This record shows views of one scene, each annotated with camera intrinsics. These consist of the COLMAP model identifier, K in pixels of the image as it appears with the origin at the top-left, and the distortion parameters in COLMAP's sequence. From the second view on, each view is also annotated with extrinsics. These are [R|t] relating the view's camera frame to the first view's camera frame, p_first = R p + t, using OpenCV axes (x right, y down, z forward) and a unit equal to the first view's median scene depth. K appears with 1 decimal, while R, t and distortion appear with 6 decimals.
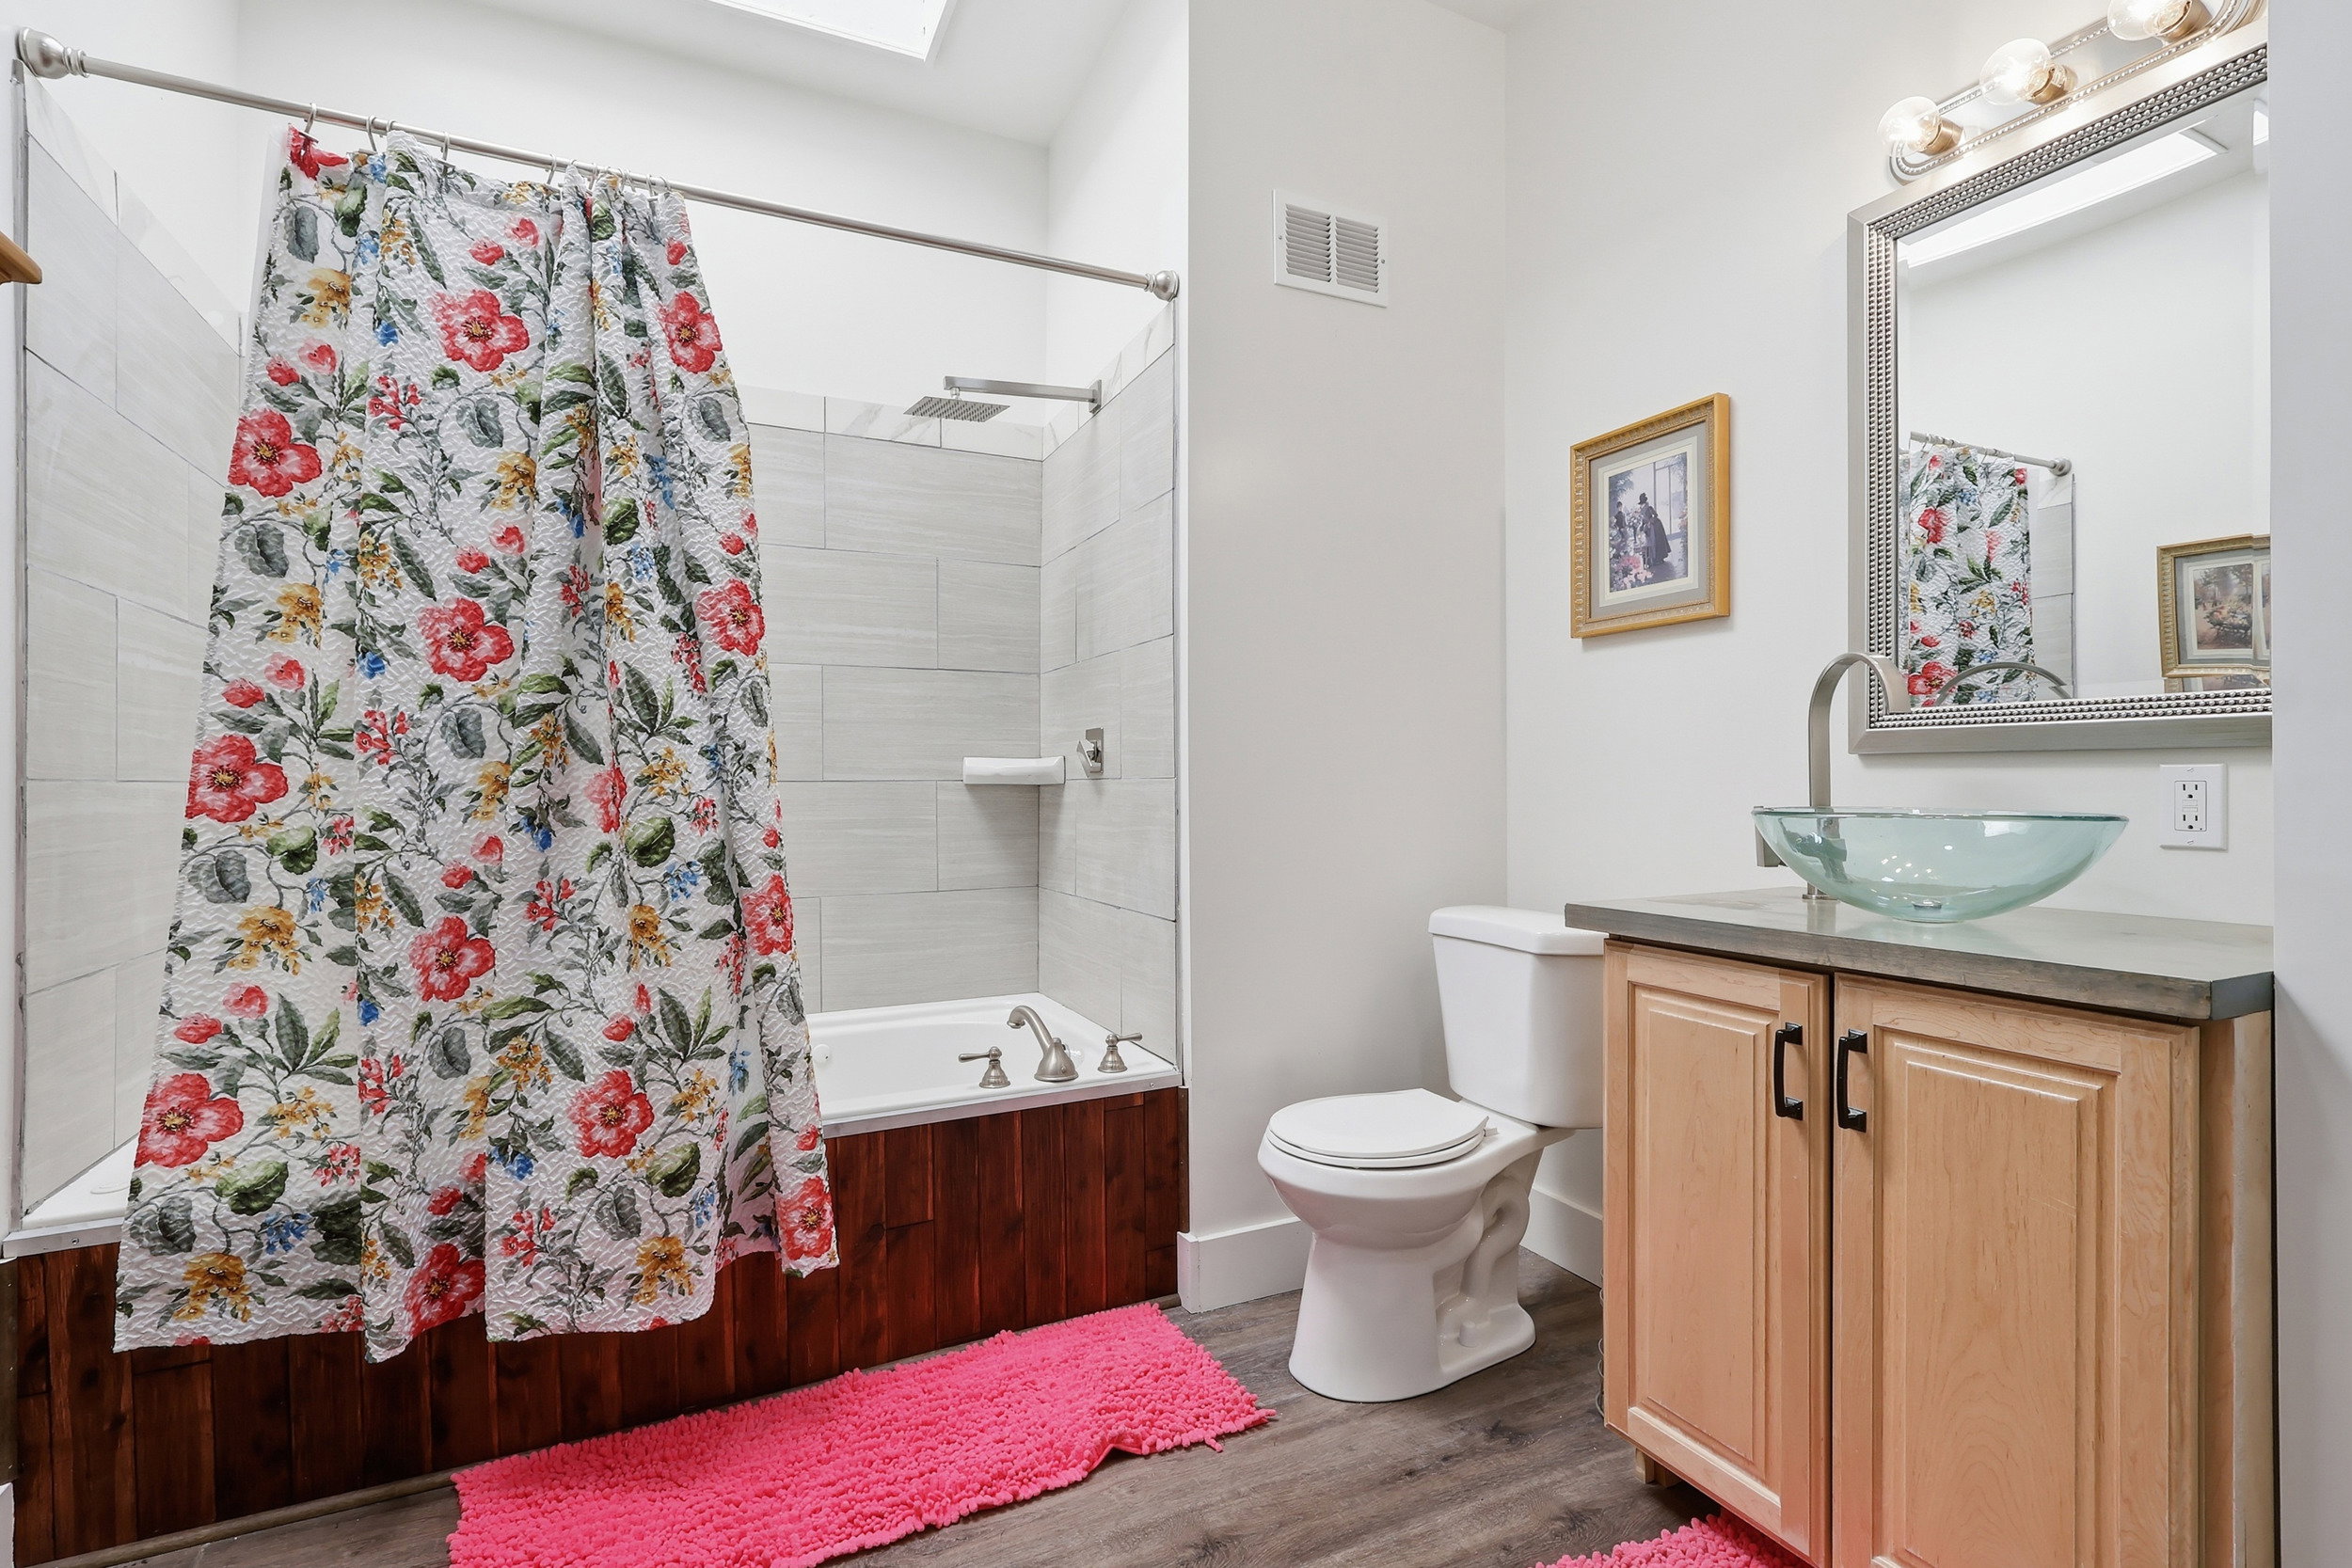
lens RADIAL K [[1104.4, 0, 1167.8], [0, 1104.4, 788.8], [0, 0, 1]] dist [-0.001480, 0.000142]
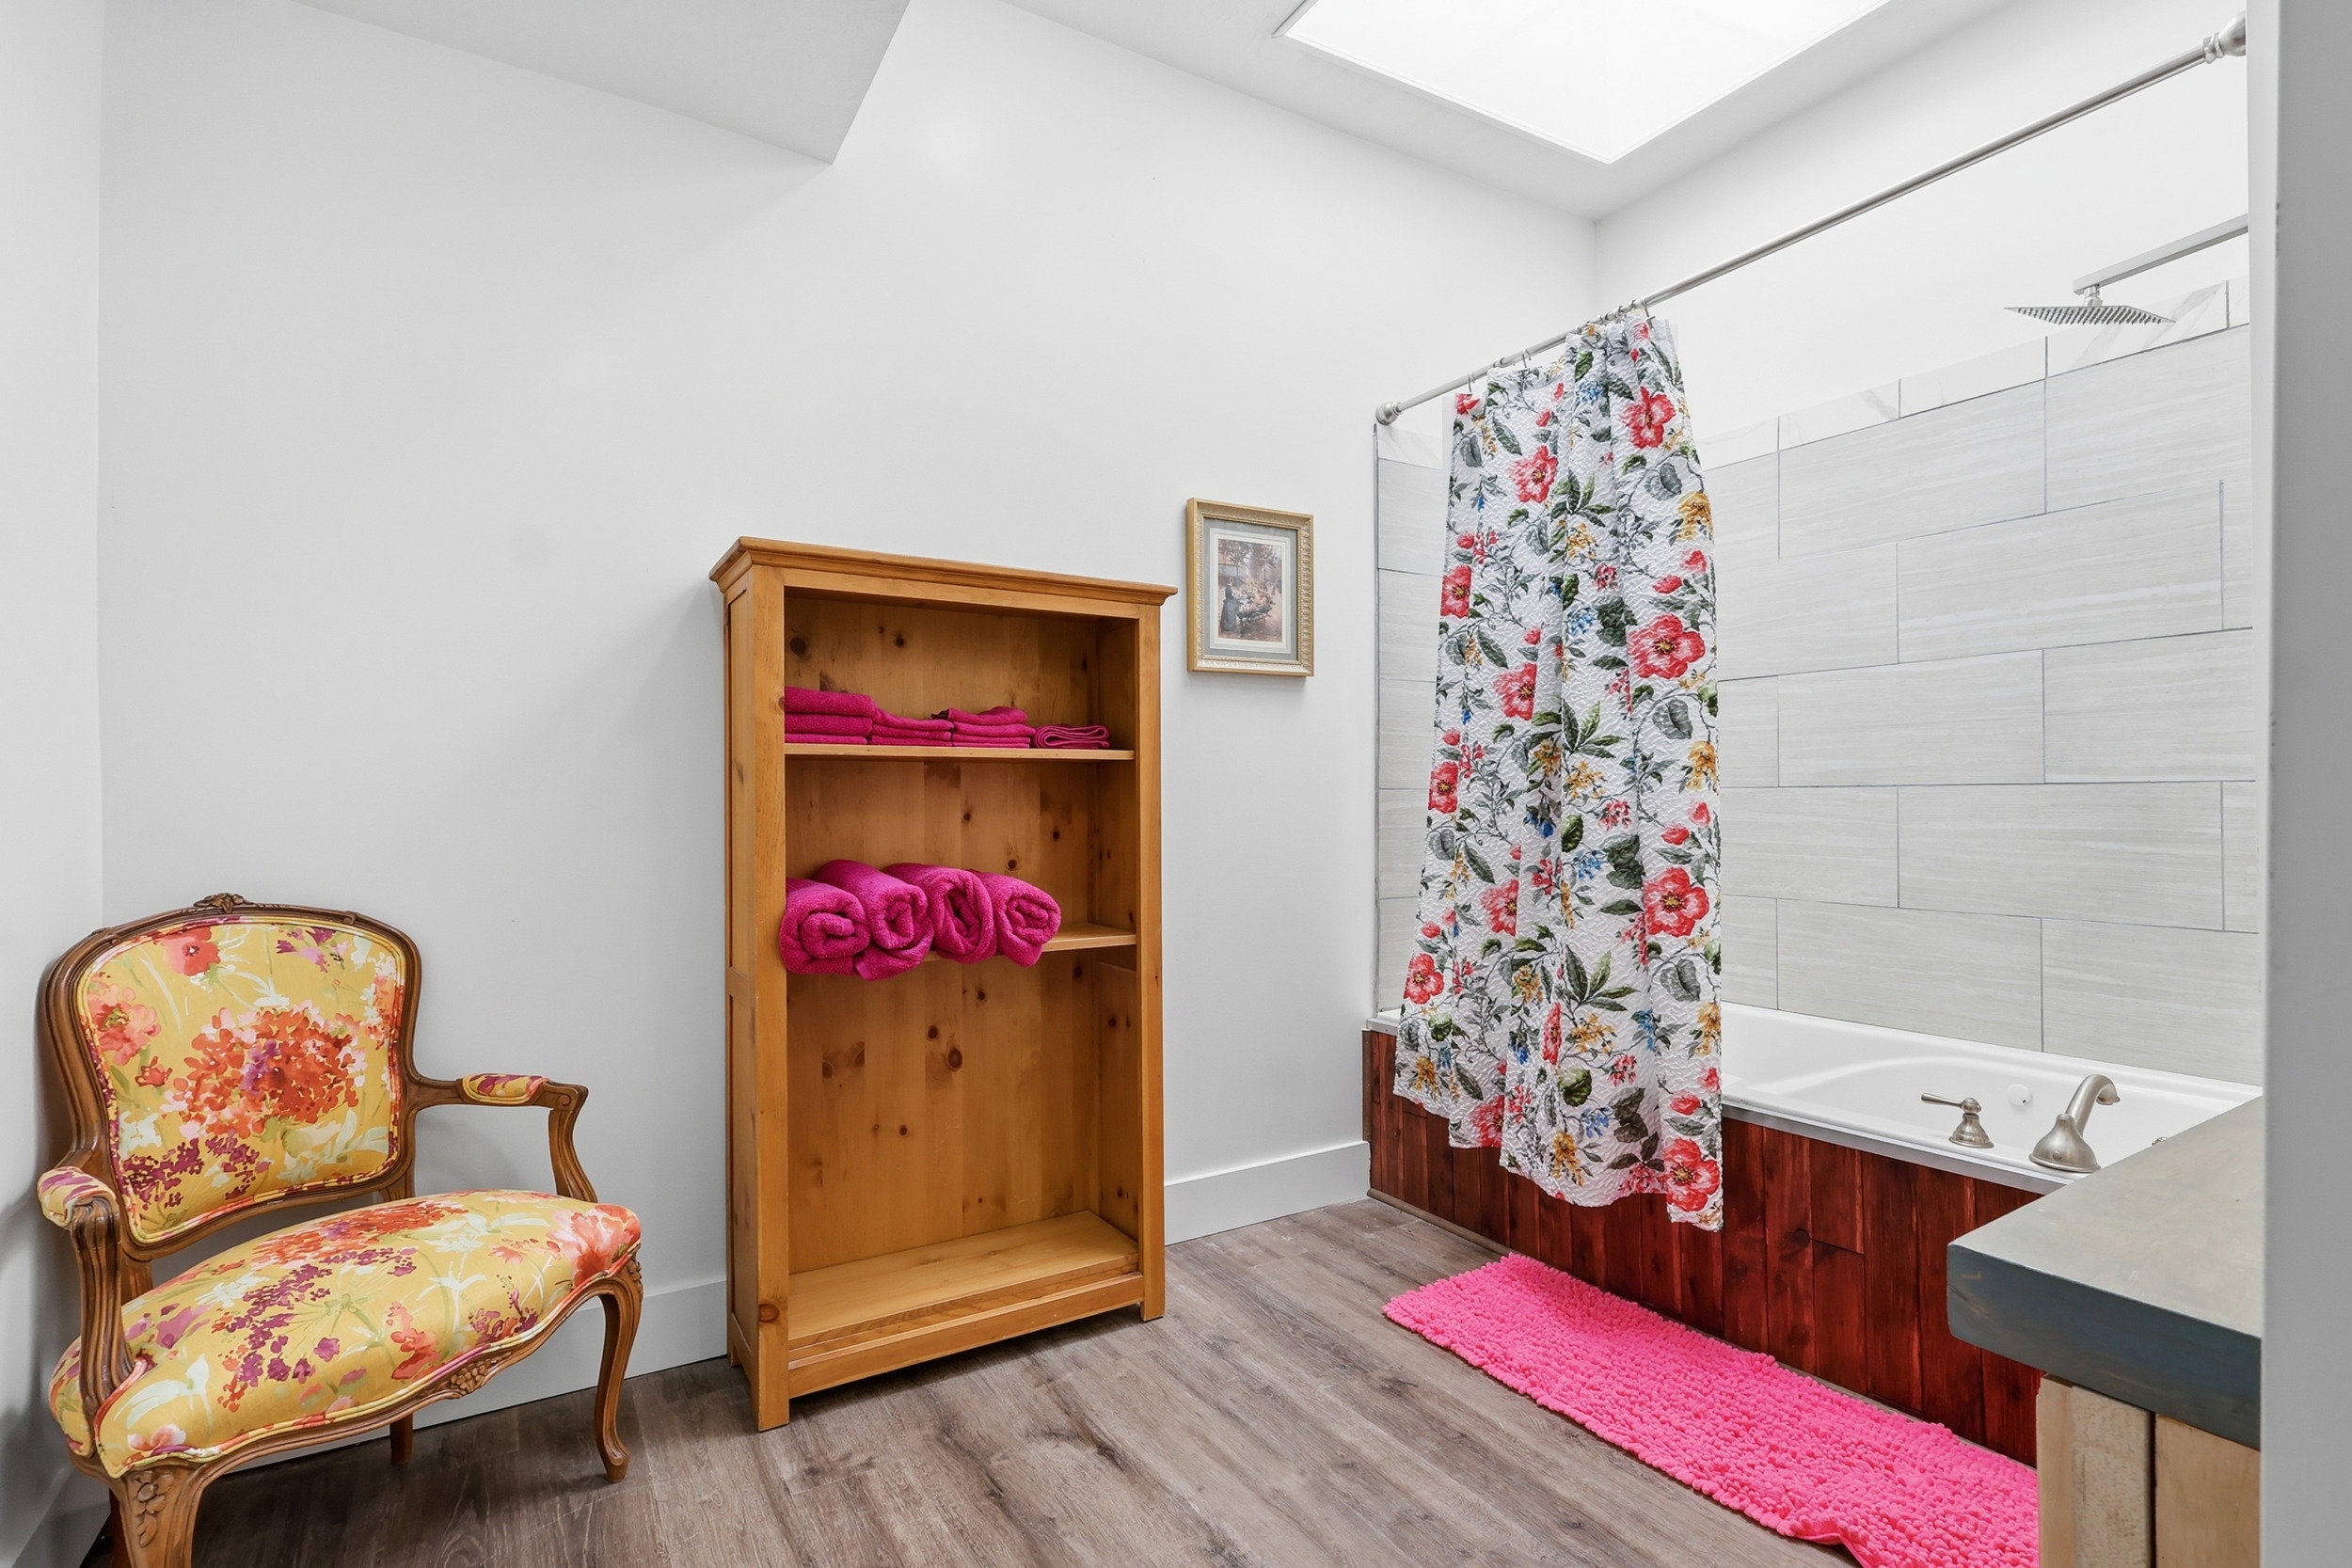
lens RADIAL K [[1104.4, 0, 1168.4], [0, 1104.4, 792.8], [0, 0, 1]] dist [-0.001480, 0.000142]
pose [[0.101098, -0.001600, -0.994875, 0.784133], [0.001492, 0.999998, -0.001457, 0.000686], [0.994875, -0.001337, 0.101100, 0.384382]]
